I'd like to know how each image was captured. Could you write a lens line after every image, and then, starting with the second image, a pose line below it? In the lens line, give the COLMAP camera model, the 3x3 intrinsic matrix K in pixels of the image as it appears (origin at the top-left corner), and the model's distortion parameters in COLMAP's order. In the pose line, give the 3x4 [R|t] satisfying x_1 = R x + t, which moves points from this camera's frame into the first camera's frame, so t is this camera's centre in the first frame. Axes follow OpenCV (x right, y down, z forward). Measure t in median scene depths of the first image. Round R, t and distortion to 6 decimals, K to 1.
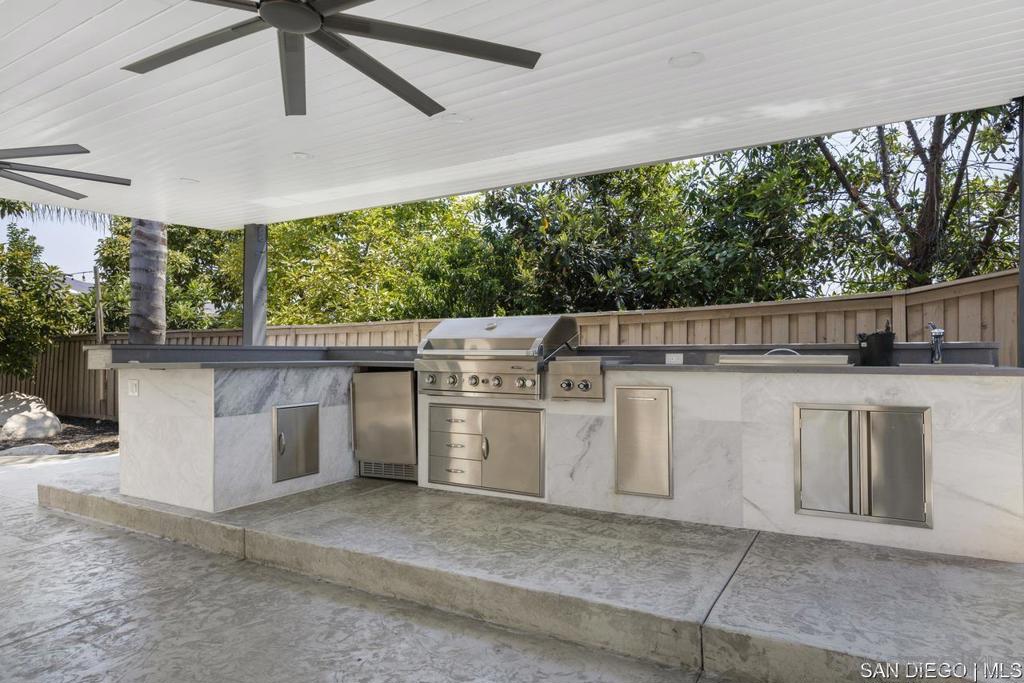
lens RADIAL K [[585.3, 0, 516.9], [0, 585.3, 340.2], [0, 0, 1]] dist [-0.005326, 0.002650]
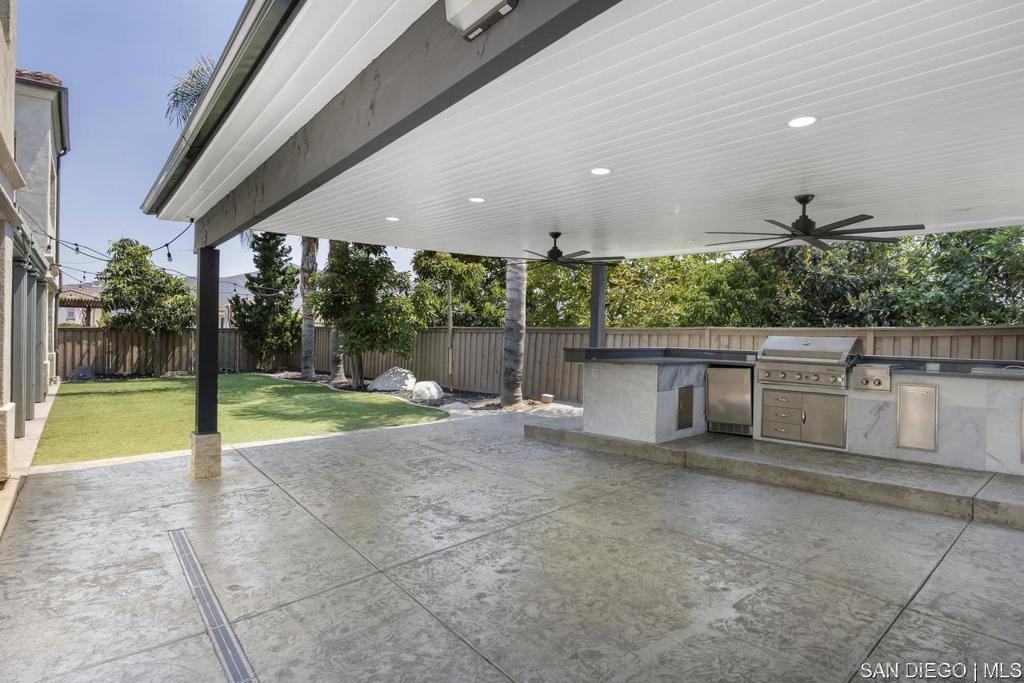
lens RADIAL K [[580.3, 0, 546.3], [0, 580.3, 338.8], [0, 0, 1]] dist [-0.009775, 0.001645]
pose [[0.972787, 0.024599, -0.230392, -0.411142], [-0.018087, 0.999376, 0.030336, -0.076921], [0.230995, -0.025343, 0.972625, -0.791291]]
